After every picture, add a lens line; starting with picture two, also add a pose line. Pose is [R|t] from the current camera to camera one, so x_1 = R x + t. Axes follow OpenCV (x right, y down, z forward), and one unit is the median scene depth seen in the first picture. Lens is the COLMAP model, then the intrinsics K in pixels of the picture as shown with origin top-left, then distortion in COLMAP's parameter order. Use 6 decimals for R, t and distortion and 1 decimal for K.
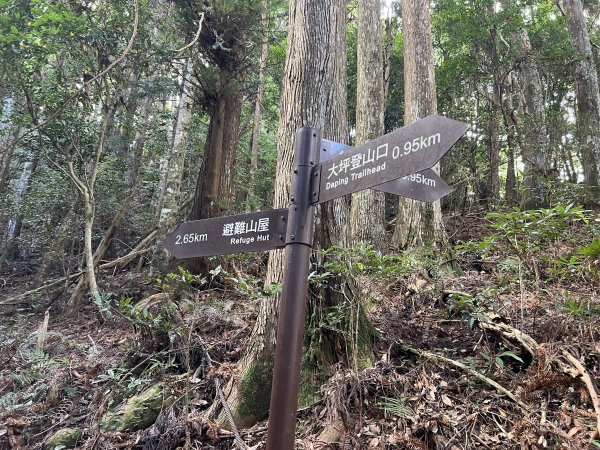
lens RADIAL K [[445.0, 0, 300.0], [0, 445.0, 225.0], [0, 0, 1]] dist [0.049846, -0.053355]
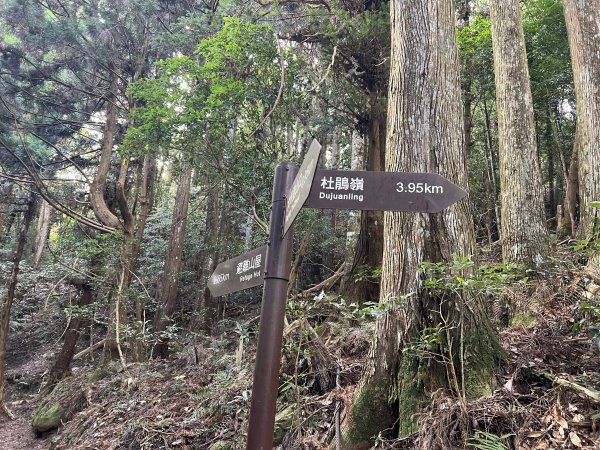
lens RADIAL K [[445.0, 0, 300.0], [0, 445.0, 225.0], [0, 0, 1]] dist [0.049846, -0.053355]
pose [[0.883516, -0.146060, -0.445047, 0.253893], [0.131252, 0.989274, -0.064106, -0.002440], [0.449637, -0.001775, 0.893210, 0.049078]]
